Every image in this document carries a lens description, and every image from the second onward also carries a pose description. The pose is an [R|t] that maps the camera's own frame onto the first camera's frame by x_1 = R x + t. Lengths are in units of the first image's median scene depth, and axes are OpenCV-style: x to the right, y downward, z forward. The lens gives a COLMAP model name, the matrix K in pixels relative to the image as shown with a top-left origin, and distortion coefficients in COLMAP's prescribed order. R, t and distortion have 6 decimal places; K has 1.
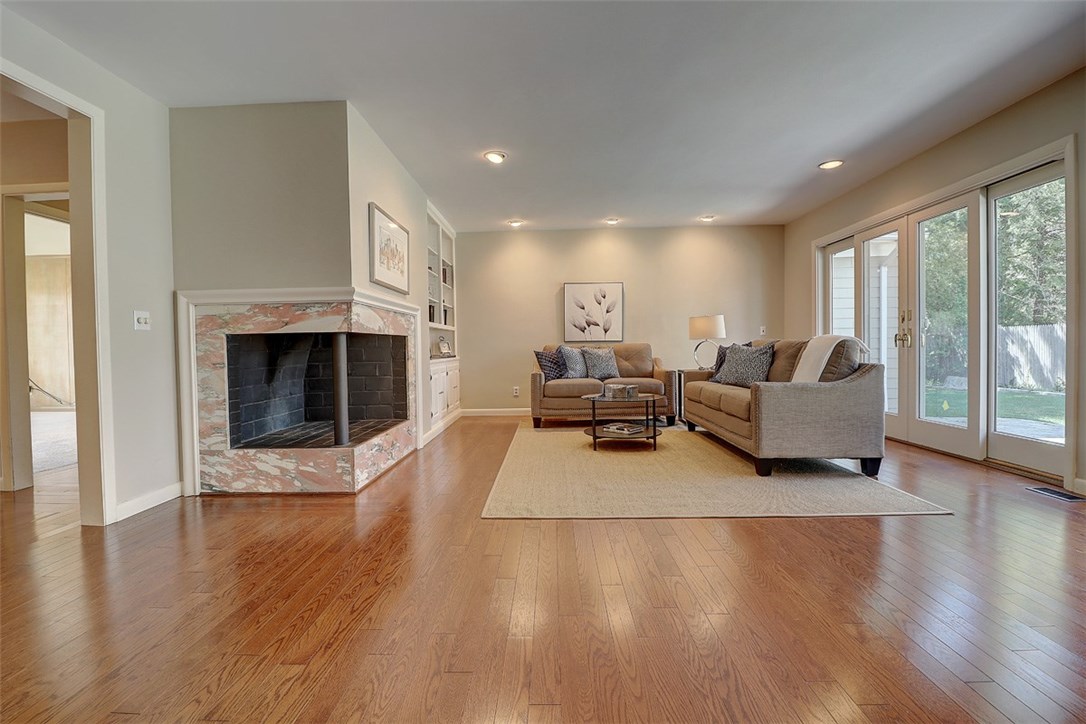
lens RADIAL K [[505.9, 0, 537.3], [0, 505.9, 361.3], [0, 0, 1]] dist [-0.003801, -0.002319]
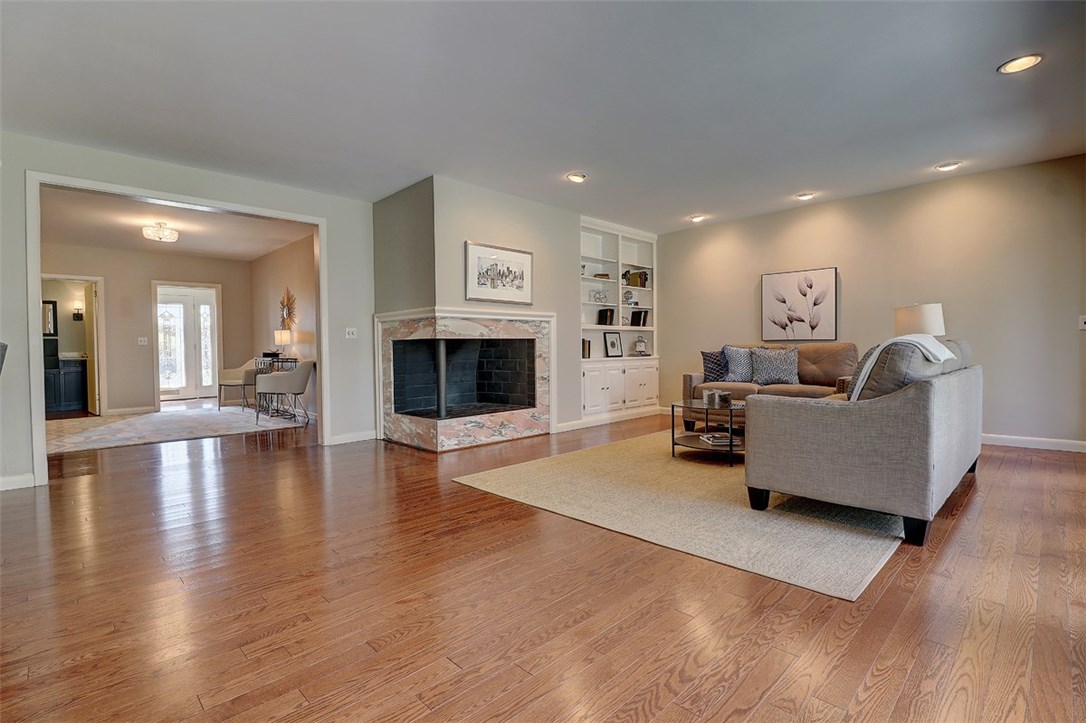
lens RADIAL K [[505.9, 0, 532.2], [0, 505.9, 360.6], [0, 0, 1]] dist [-0.003801, -0.002319]
pose [[0.718580, 0.023555, -0.695045, 0.598387], [-0.017467, 0.999722, 0.015822, -0.016926], [0.695225, 0.000771, 0.718792, 0.123847]]
